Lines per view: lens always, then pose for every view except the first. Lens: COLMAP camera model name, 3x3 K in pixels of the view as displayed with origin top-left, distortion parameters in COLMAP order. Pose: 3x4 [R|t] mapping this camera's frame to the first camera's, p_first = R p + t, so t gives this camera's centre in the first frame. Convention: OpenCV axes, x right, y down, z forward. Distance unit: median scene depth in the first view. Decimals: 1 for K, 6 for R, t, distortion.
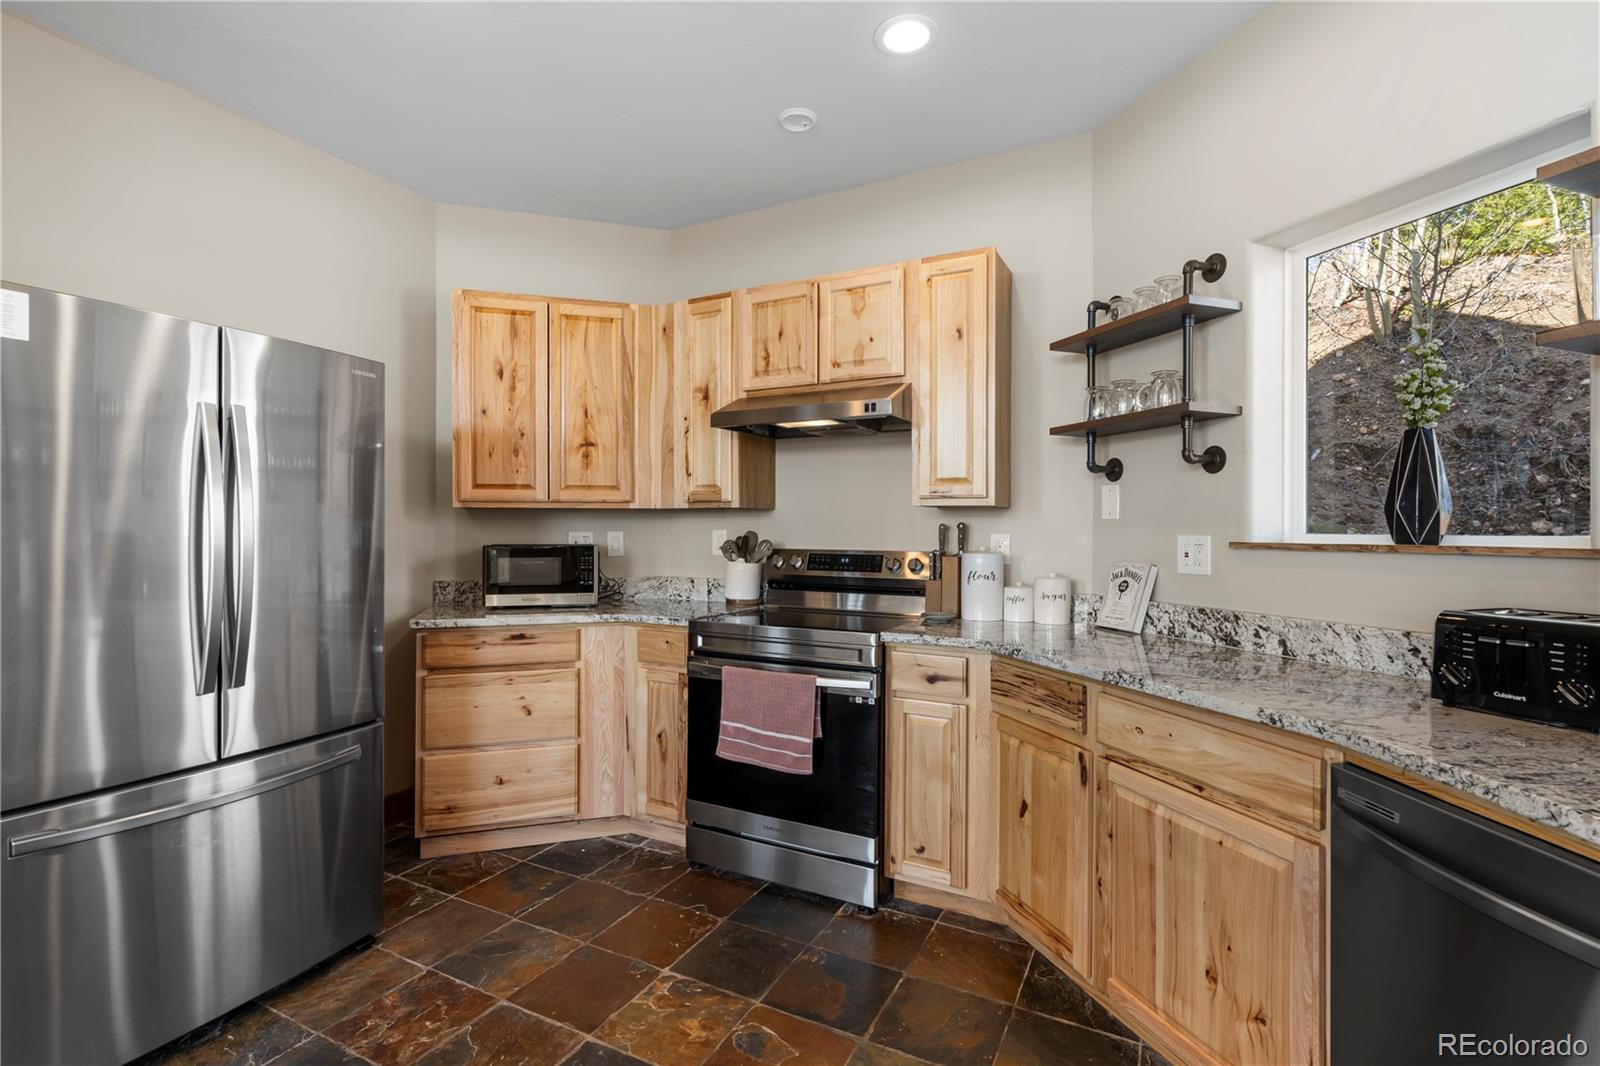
lens RADIAL K [[732.5, 0, 796.9], [0, 732.5, 527.0], [0, 0, 1]] dist [-0.001301, 0.000117]
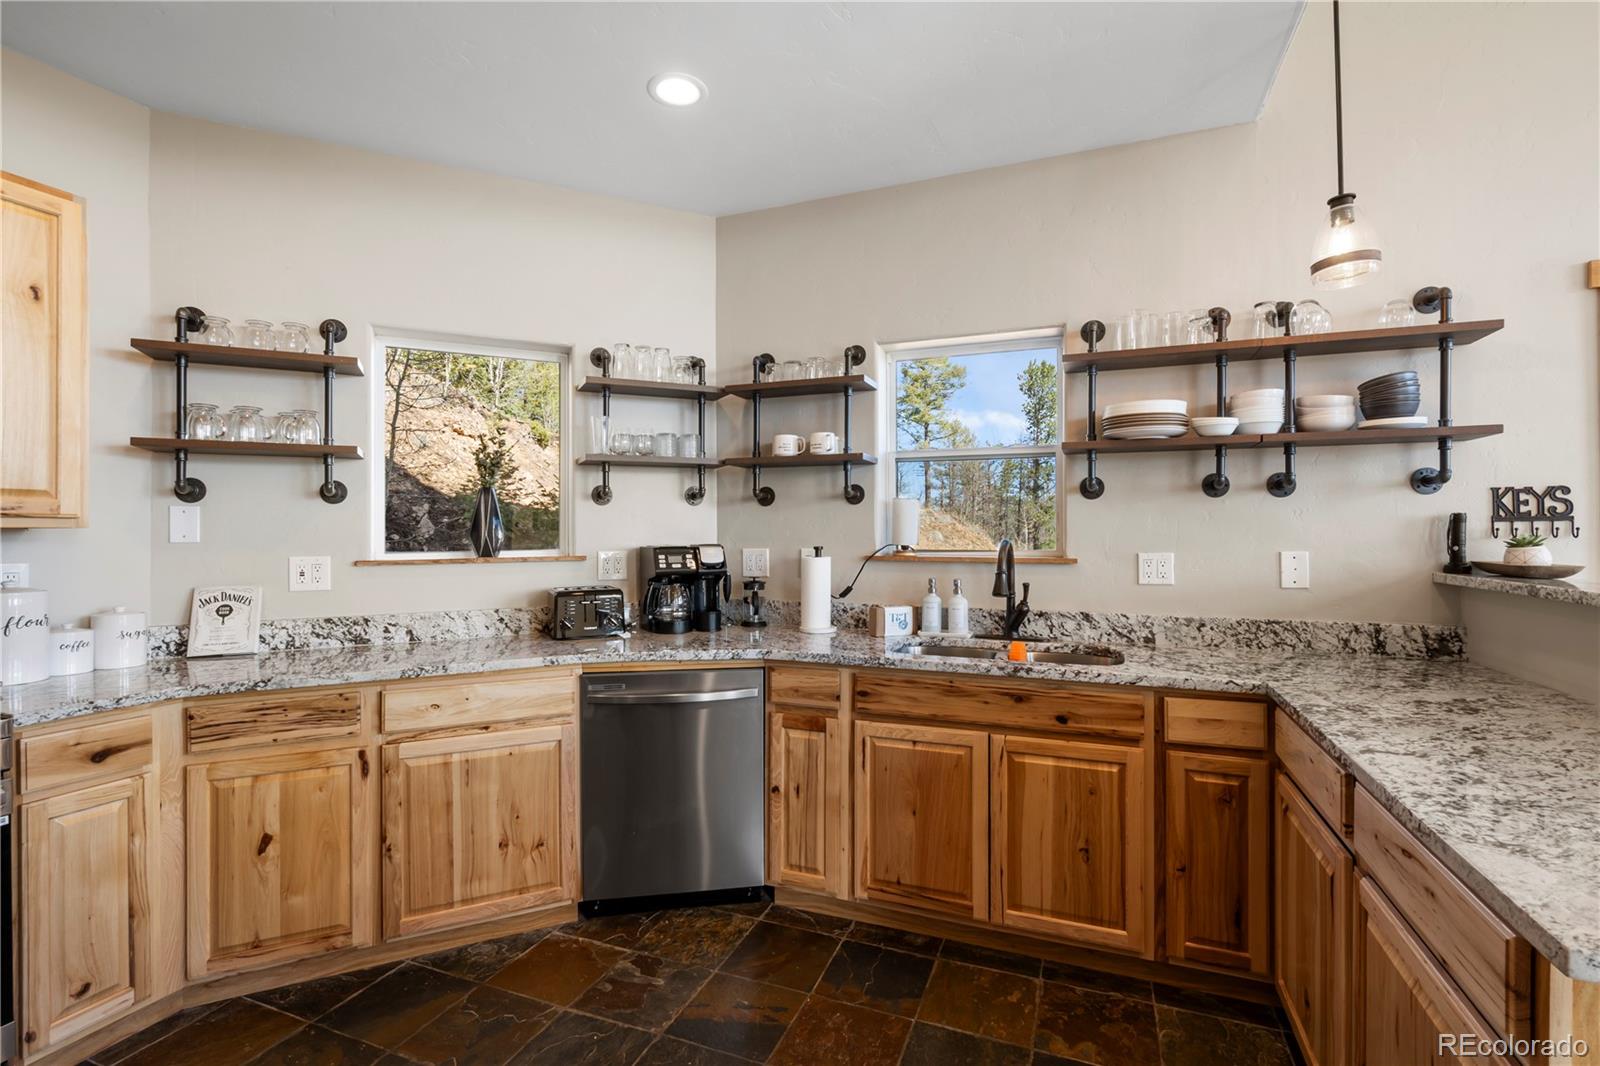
lens RADIAL K [[728.0, 0, 798.8], [0, 728.0, 535.6], [0, 0, 1]] dist [-0.003713, -0.000246]
pose [[-0.107622, -0.006113, 0.994173, -0.642599], [0.005822, 0.999960, 0.006779, -0.023862], [-0.994175, 0.006518, -0.107582, 0.351253]]
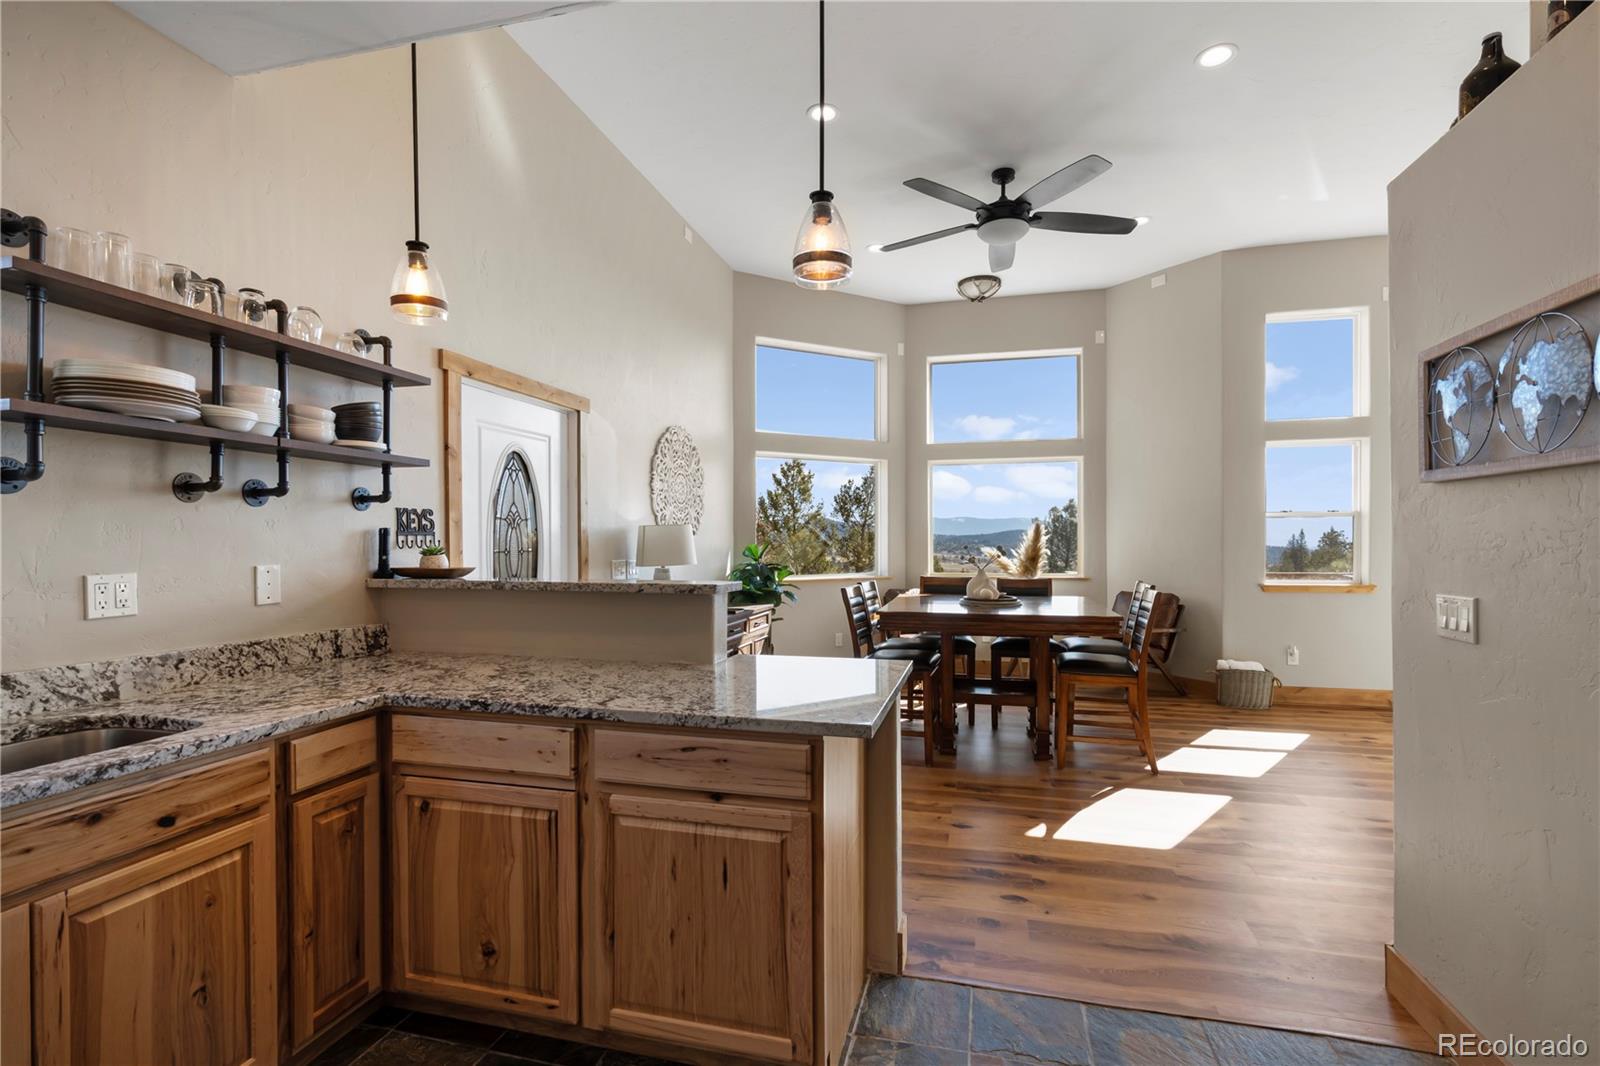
lens RADIAL K [[729.7, 0, 807.7], [0, 729.7, 538.9], [0, 0, 1]] dist [-0.002745, -0.000602]
pose [[-0.970656, 0.000938, -0.240472, -0.157233], [0.000354, 0.999997, 0.002472, -0.027322], [0.240474, 0.002314, -0.970653, 0.657025]]
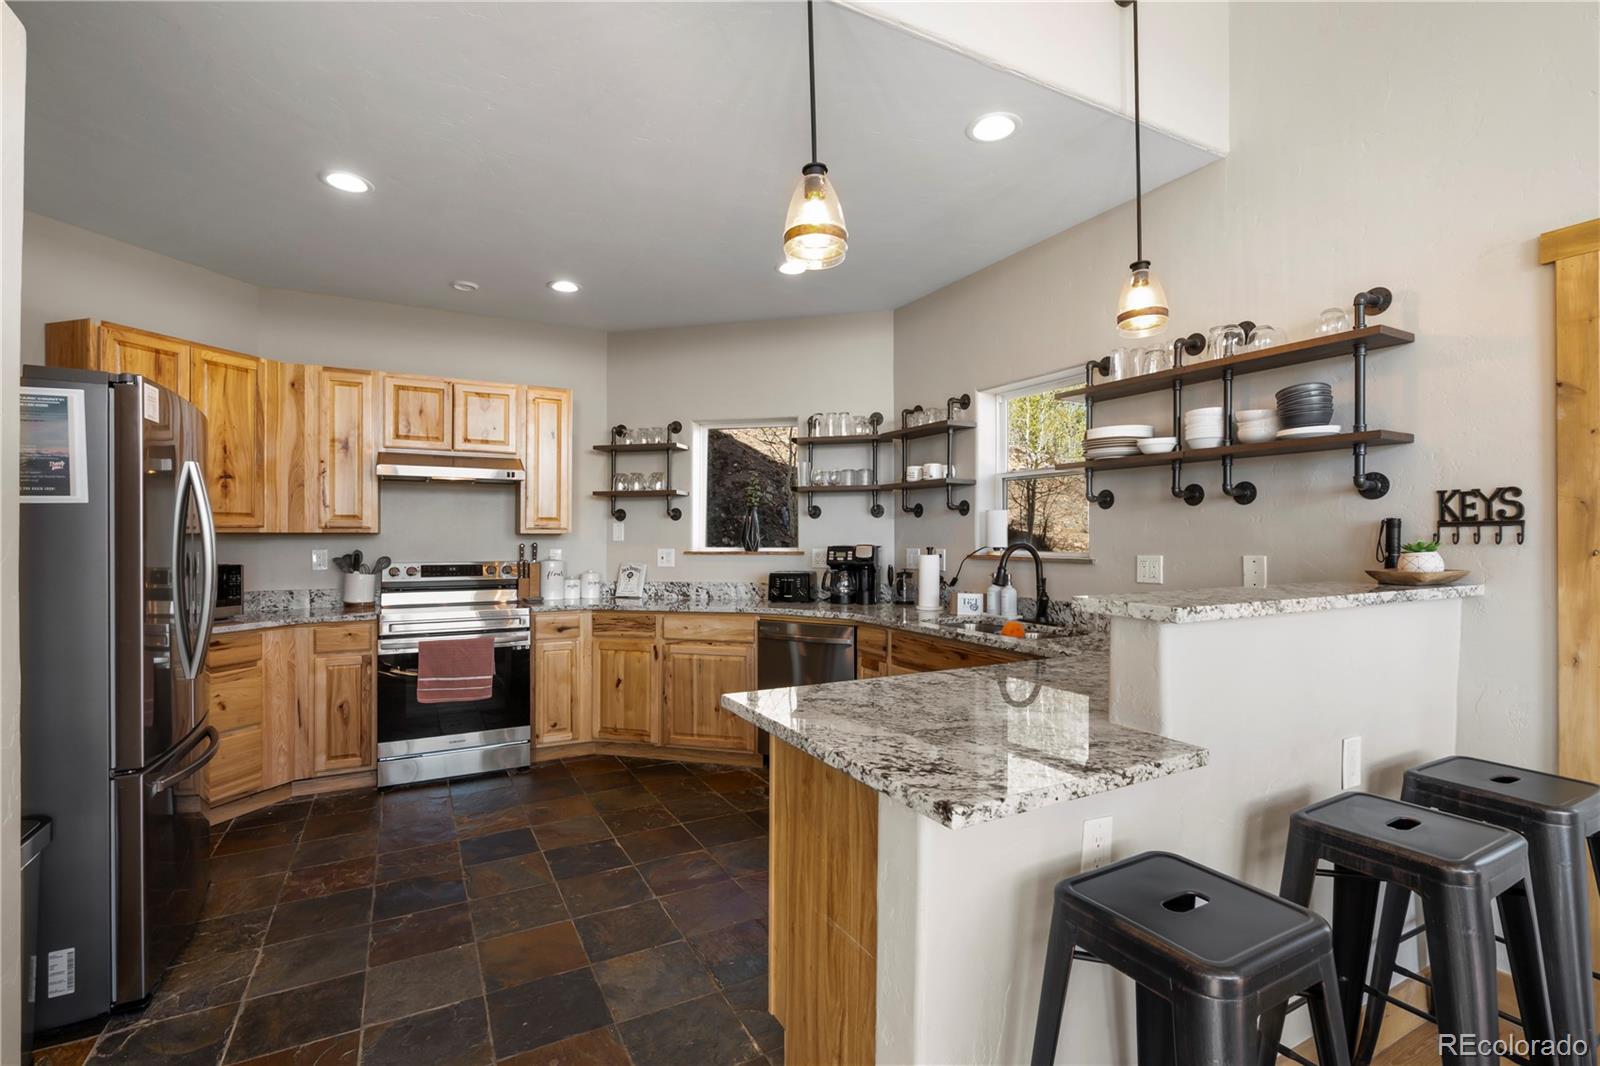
lens RADIAL K [[728.0, 0, 798.8], [0, 728.0, 535.6], [0, 0, 1]] dist [-0.003713, -0.000246]
pose [[0.558069, 0.000622, 0.829794, -0.981784], [0.003137, 0.999991, -0.002859, -0.019617], [-0.829788, 0.004198, 0.558062, -0.501860]]
